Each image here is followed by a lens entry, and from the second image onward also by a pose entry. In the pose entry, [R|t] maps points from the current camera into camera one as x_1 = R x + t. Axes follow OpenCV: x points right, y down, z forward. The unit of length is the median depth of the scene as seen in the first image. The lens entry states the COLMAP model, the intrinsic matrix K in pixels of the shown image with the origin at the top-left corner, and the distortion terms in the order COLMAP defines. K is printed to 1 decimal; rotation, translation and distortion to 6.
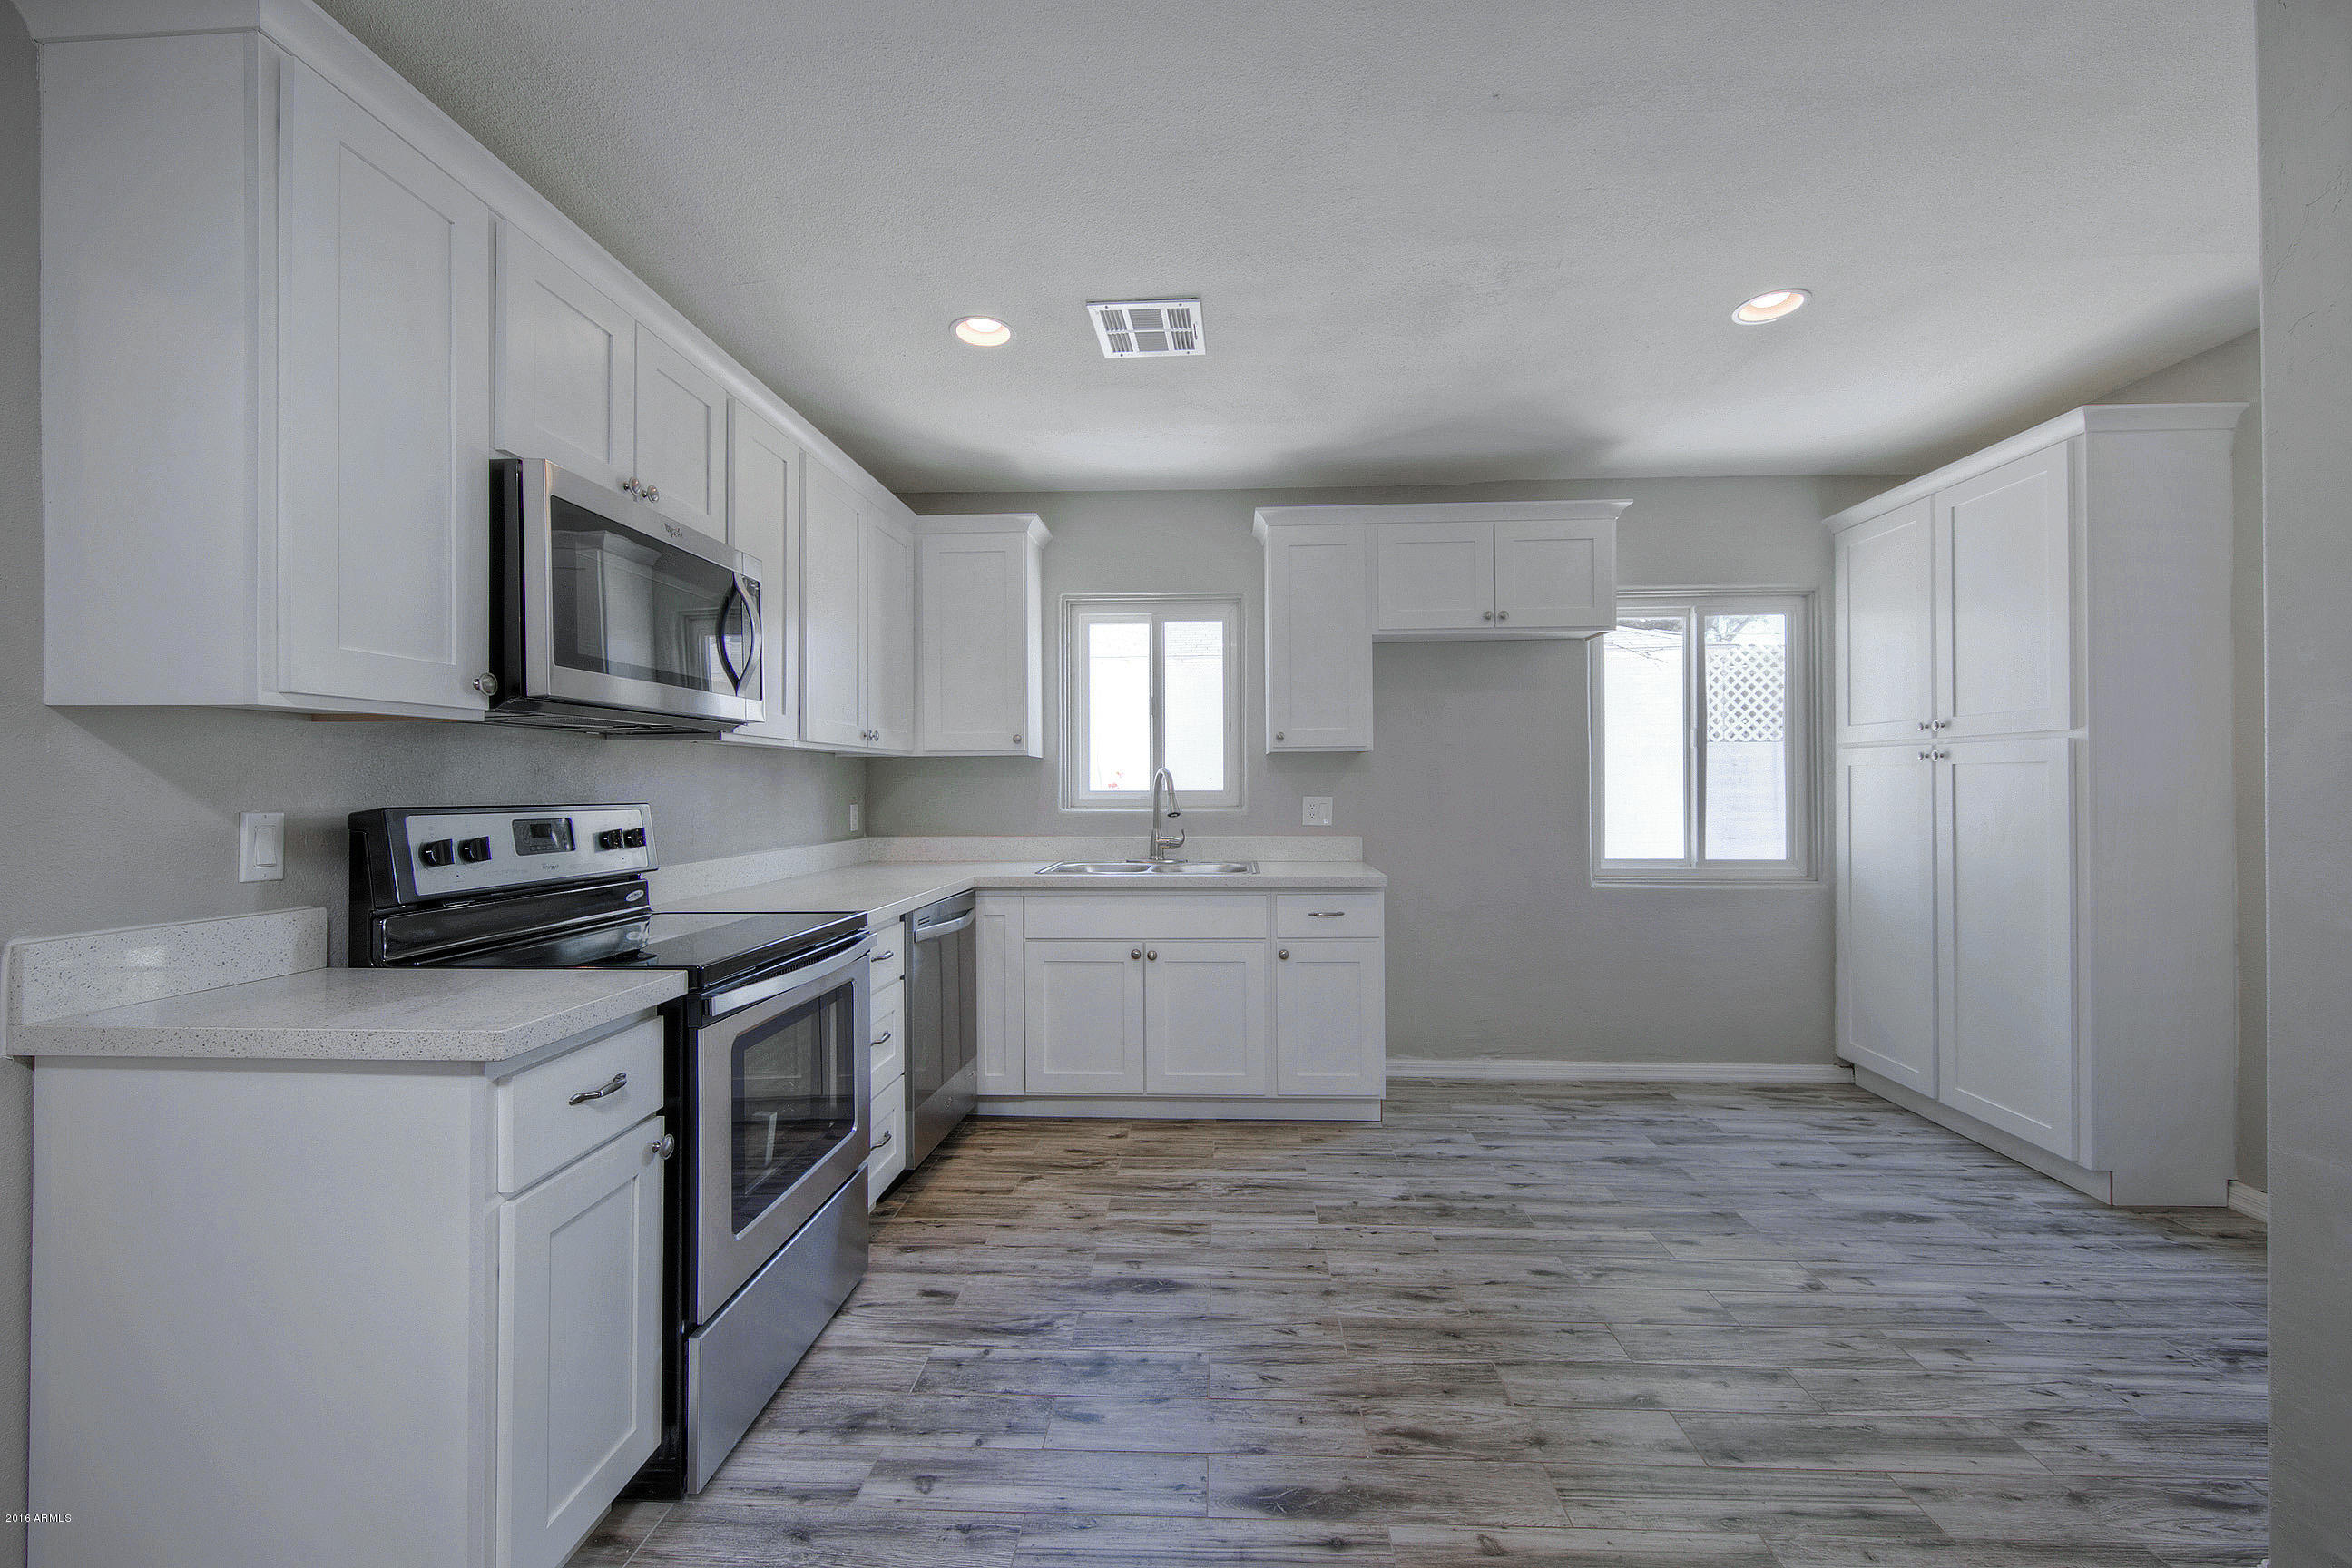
lens RADIAL K [[933.8, 0, 1183.9], [0, 933.8, 778.5], [0, 0, 1]] dist [0.013818, -0.006518]
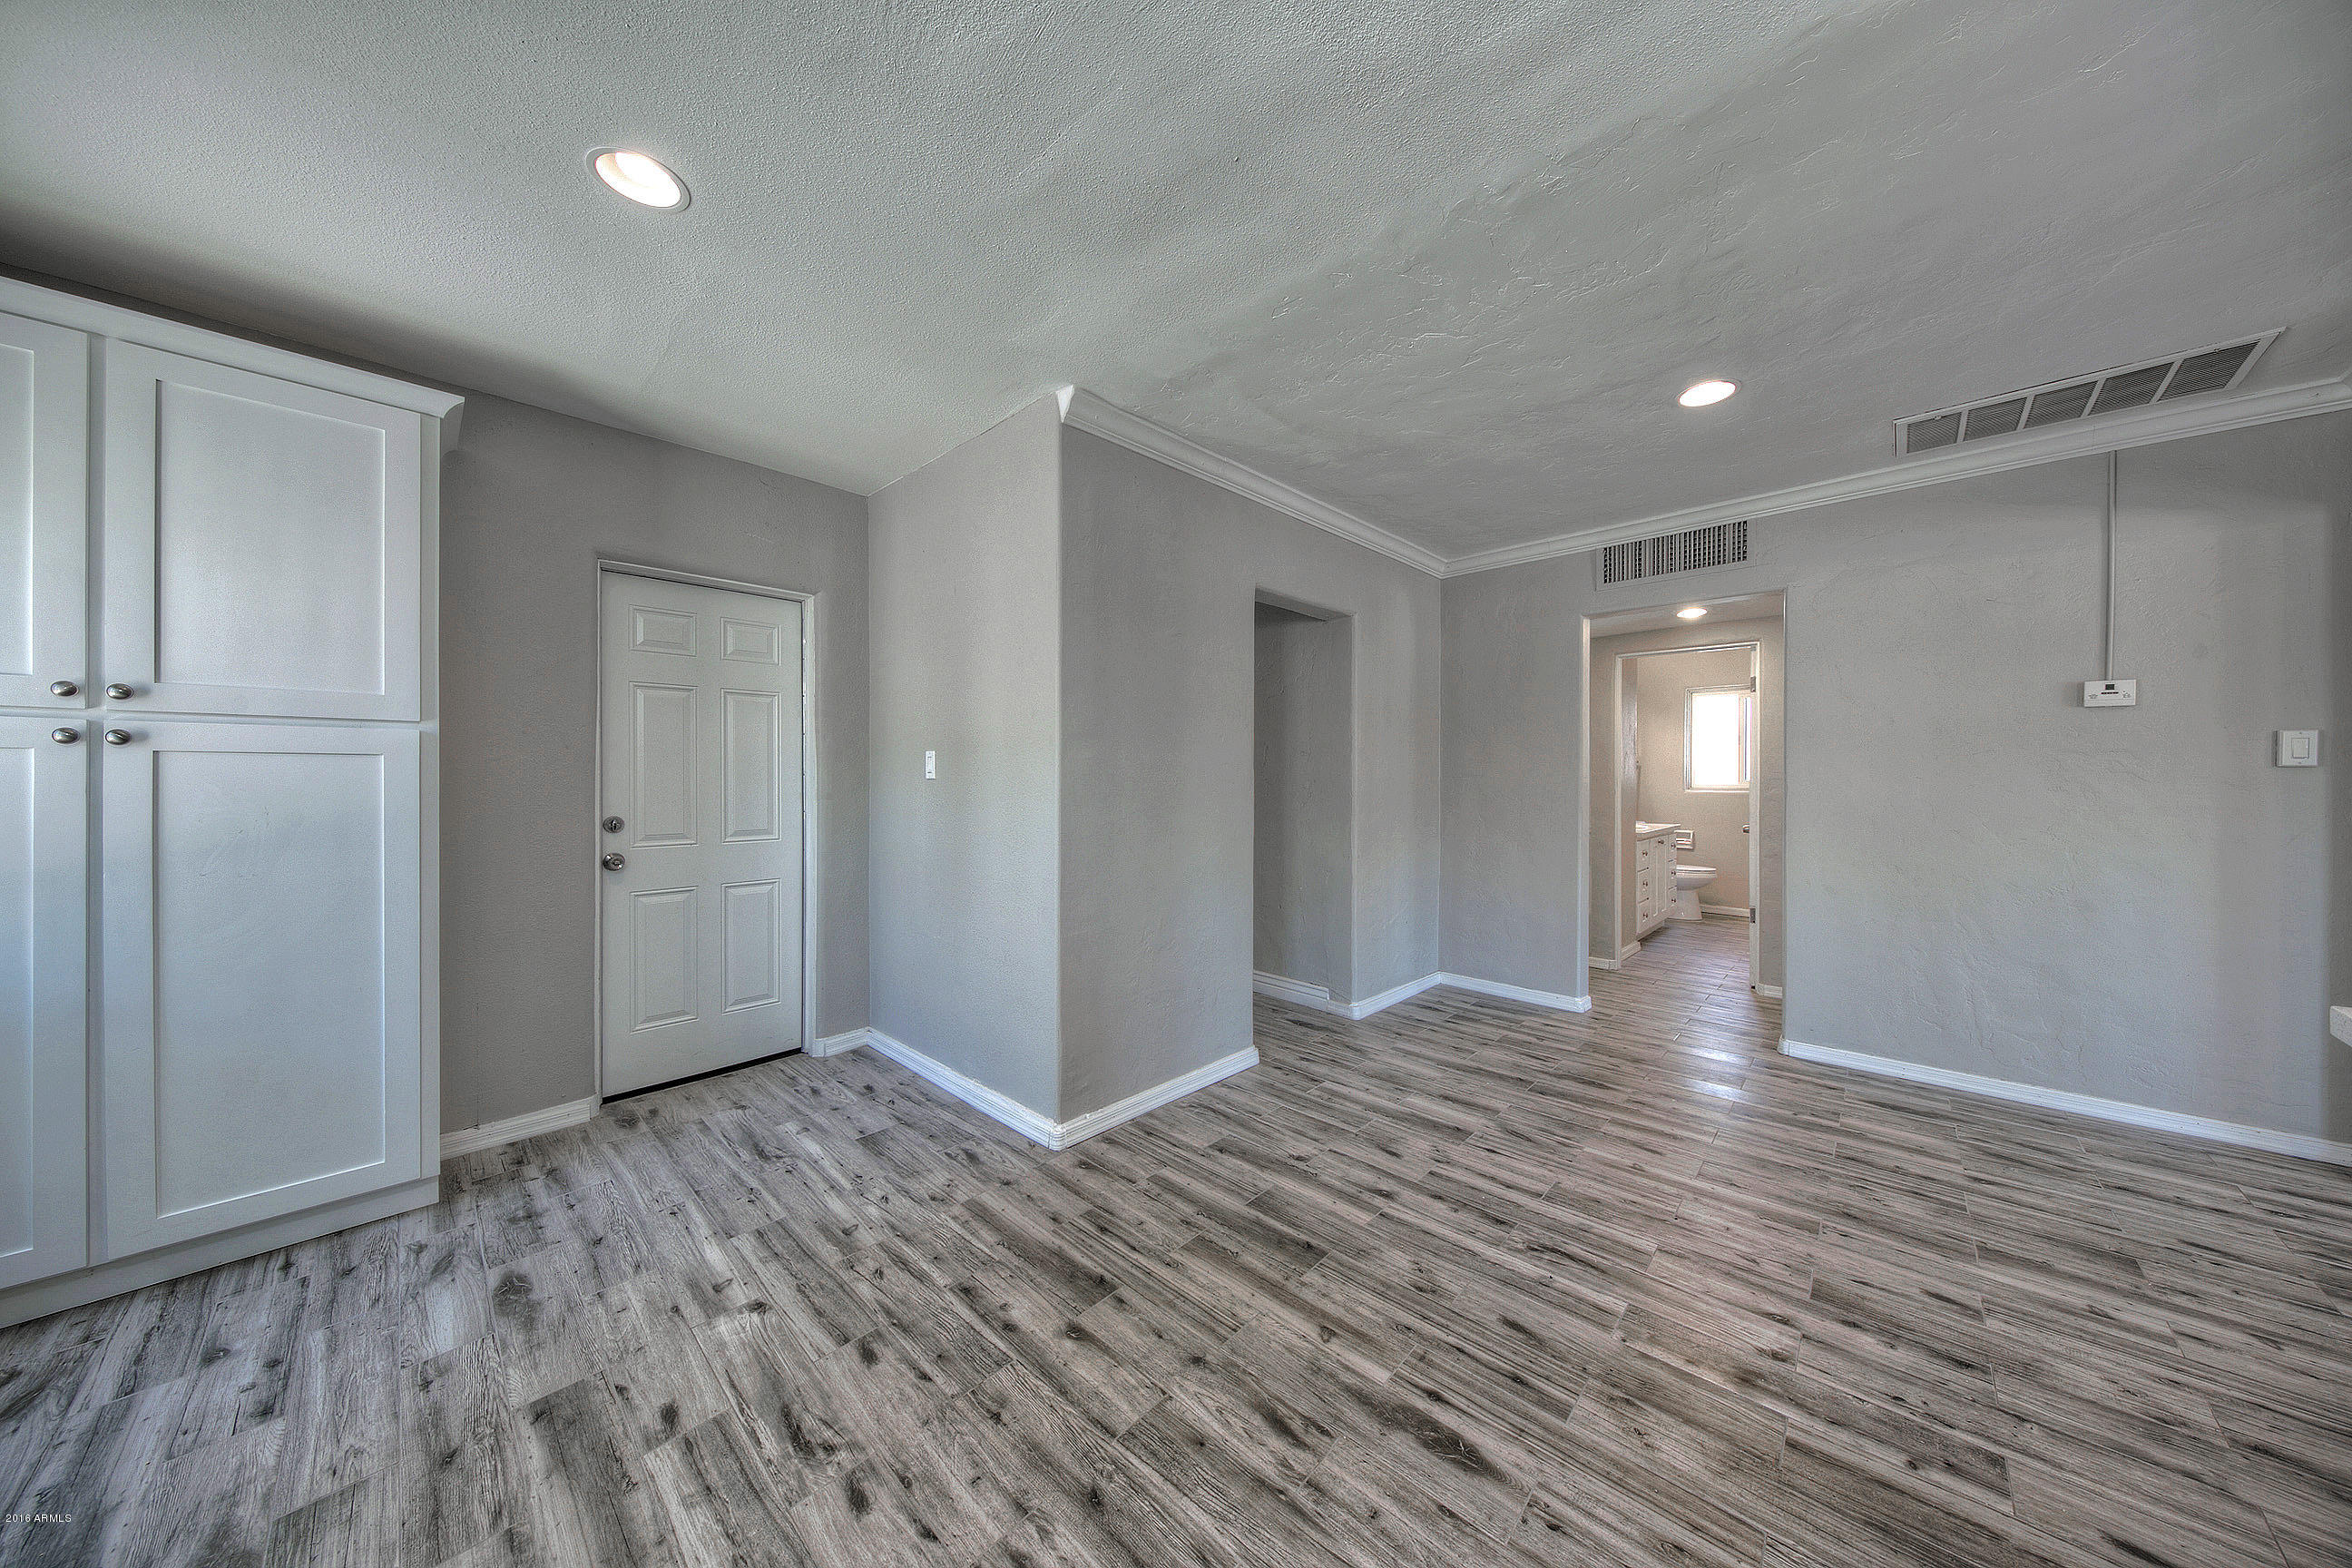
lens RADIAL K [[747.7, 0, 1184.1], [0, 747.7, 777.5], [0, 0, 1]] dist [0.002140, -0.003628]
pose [[-0.755093, 0.002274, 0.655614, -0.132672], [-0.000797, 0.999990, -0.004388, 0.007239], [-0.655617, -0.003836, -0.755084, 1.120421]]
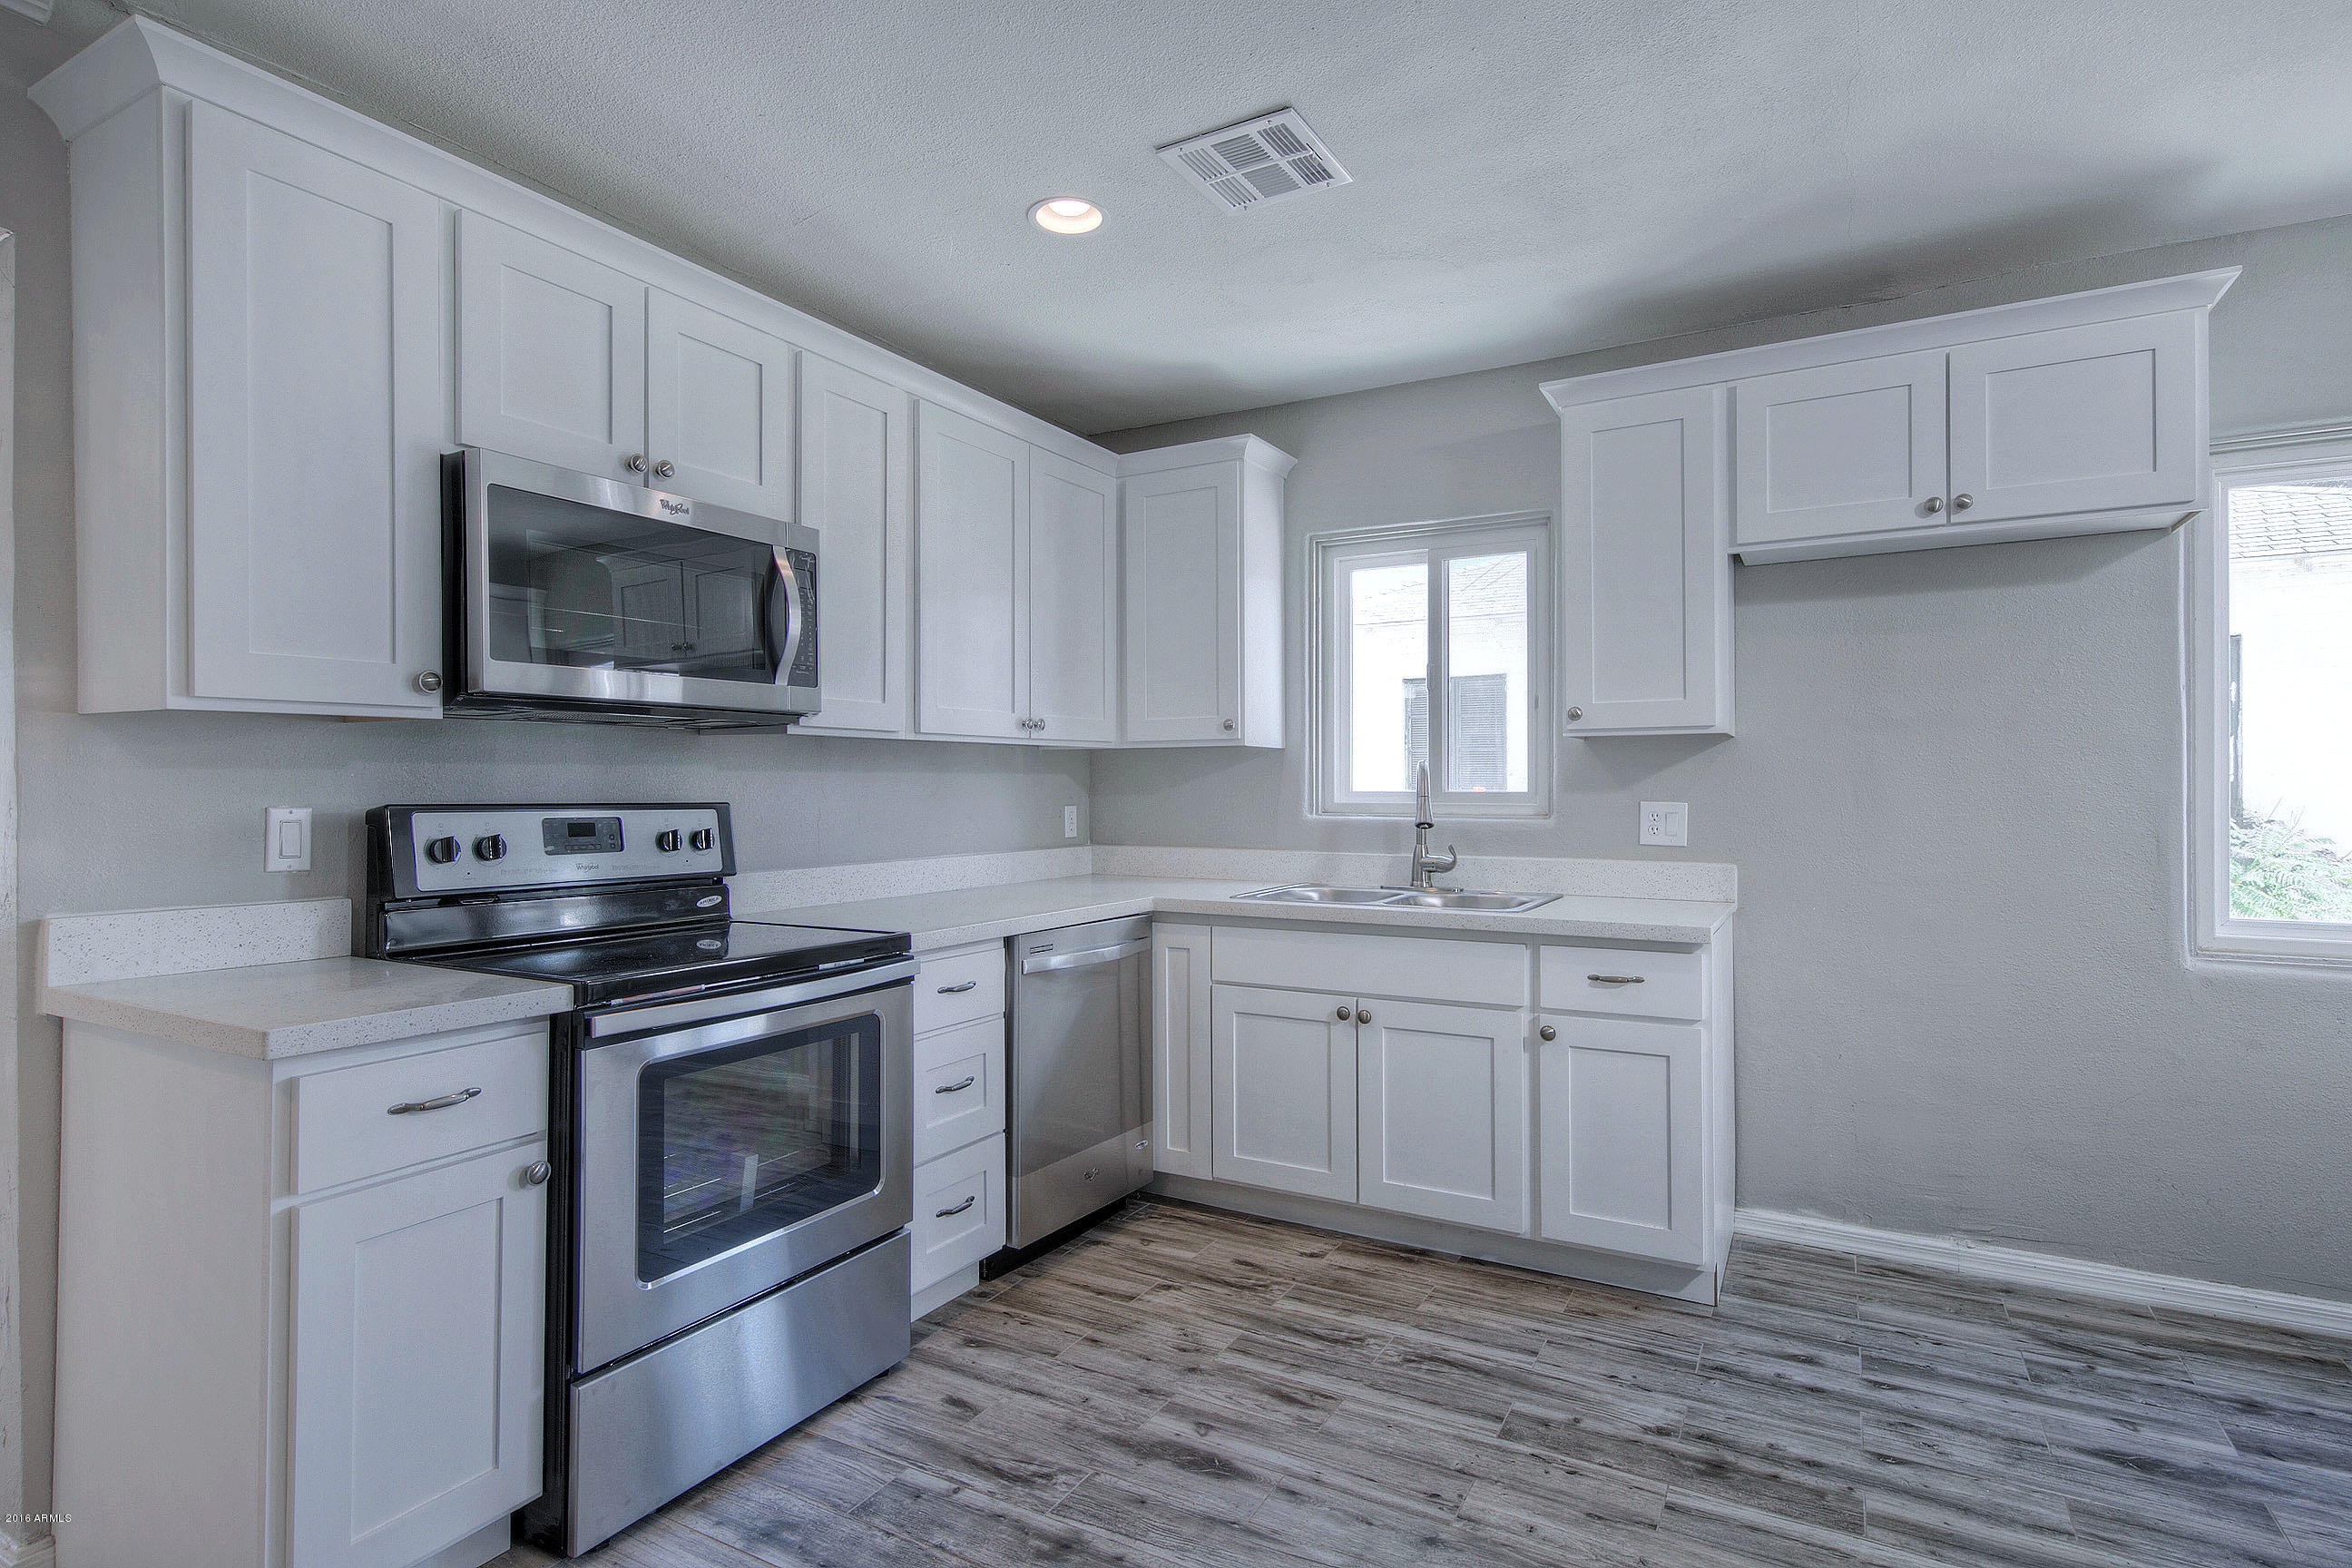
lens RADIAL K [[1179.4, 0, 1182.9], [0, 1179.4, 776.8], [0, 0, 1]] dist [0.018602, -0.007640]
pose [[0.895525, -0.000122, -0.445011, 0.319927], [0.001123, 0.999997, 0.001986, -0.000977], [0.445010, -0.002278, 0.895523, 0.136934]]
